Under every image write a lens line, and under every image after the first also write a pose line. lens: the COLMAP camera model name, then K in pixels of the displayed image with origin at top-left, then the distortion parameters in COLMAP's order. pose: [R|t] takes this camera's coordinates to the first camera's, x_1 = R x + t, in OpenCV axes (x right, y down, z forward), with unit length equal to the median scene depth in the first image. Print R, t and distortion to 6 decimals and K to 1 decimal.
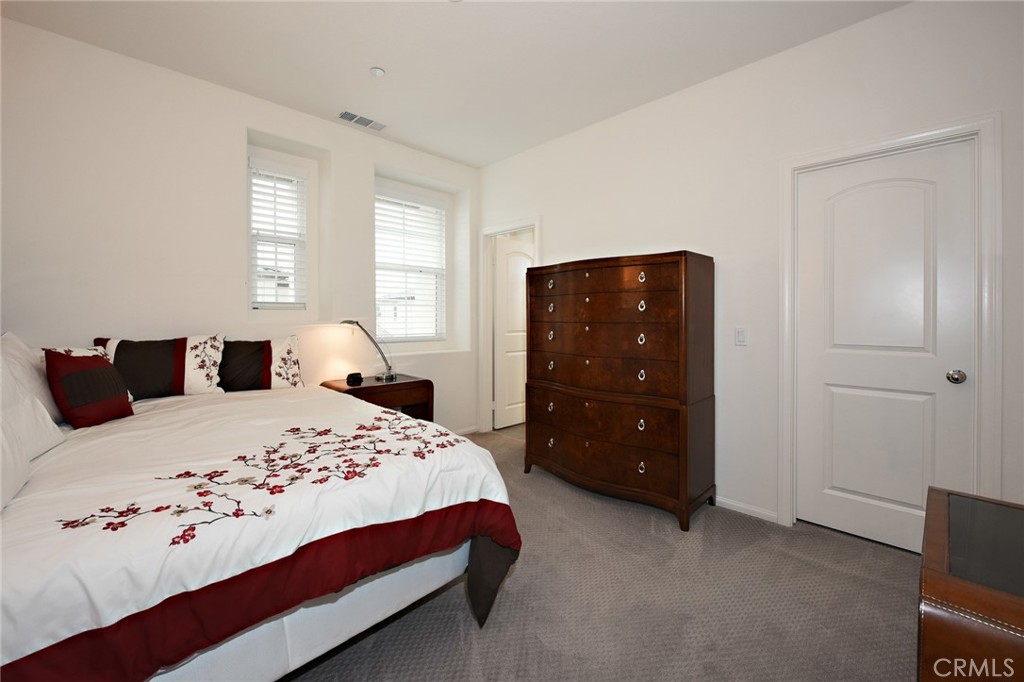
lens RADIAL K [[411.6, 0, 510.0], [0, 411.6, 318.2], [0, 0, 1]] dist [0.000727, 0.000083]
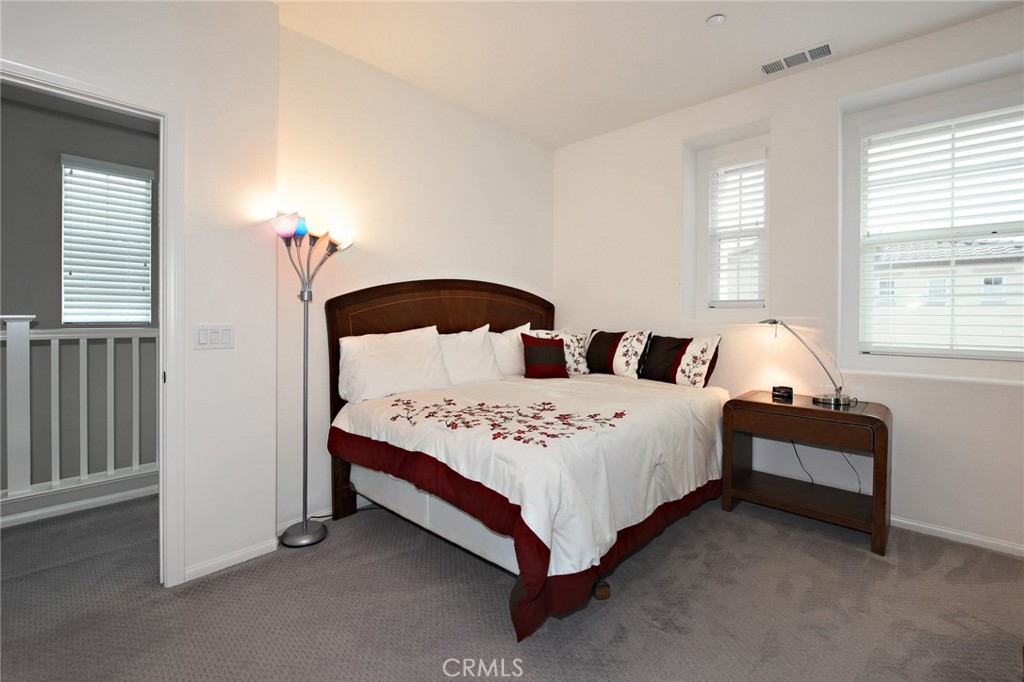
lens RADIAL K [[453.3, 0, 512.5], [0, 453.3, 319.1], [0, 0, 1]] dist [0.000990, 0.000011]
pose [[0.069758, 0.004656, -0.997553, 0.531197], [-0.006589, 0.999969, 0.004207, 0.004608], [0.997542, 0.006279, 0.069787, 0.493499]]
